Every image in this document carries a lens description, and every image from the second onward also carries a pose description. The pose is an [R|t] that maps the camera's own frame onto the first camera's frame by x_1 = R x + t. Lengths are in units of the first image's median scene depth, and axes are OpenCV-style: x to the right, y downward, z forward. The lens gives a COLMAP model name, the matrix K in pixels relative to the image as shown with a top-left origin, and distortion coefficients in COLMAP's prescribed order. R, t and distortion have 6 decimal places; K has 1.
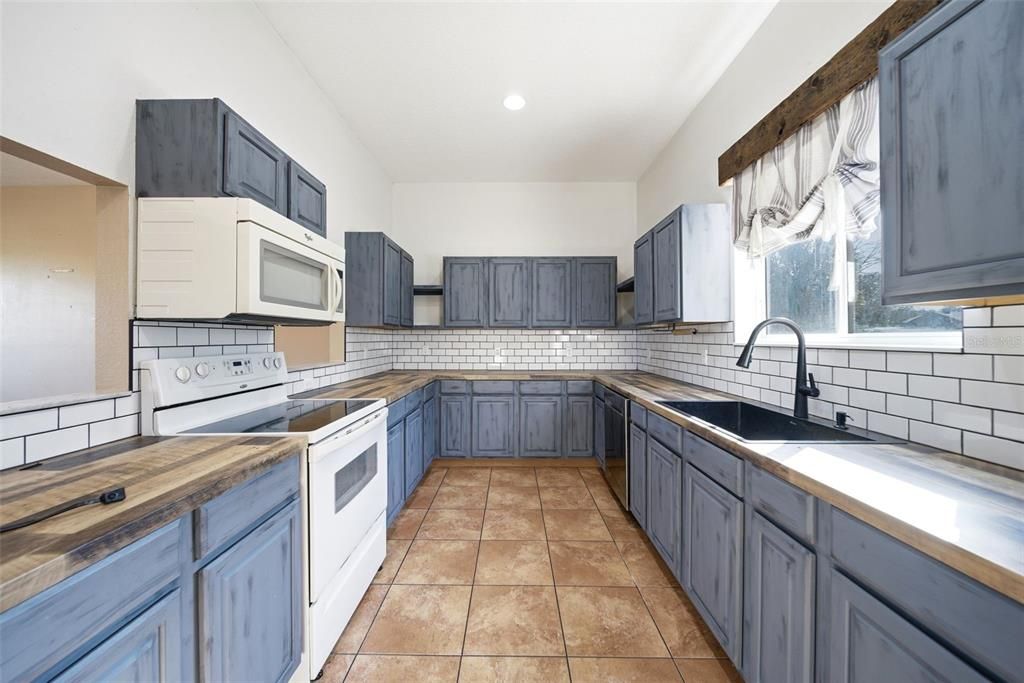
lens RADIAL K [[369.5, 0, 508.3], [0, 369.5, 340.6], [0, 0, 1]] dist [-0.003582, -0.000119]
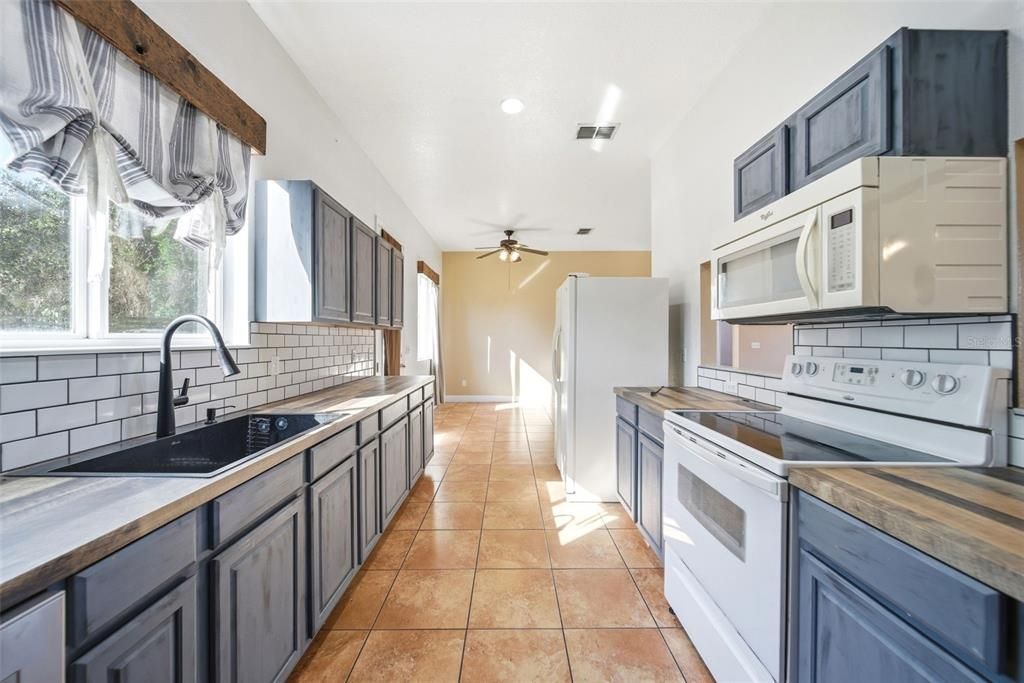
lens RADIAL K [[369.5, 0, 509.4], [0, 369.5, 340.4], [0, 0, 1]] dist [-0.003582, -0.000119]
pose [[-0.999759, 0.001658, -0.021913, 0.048432], [0.001384, 0.999921, 0.012508, -0.014885], [0.021932, 0.012475, -0.999682, 1.874666]]
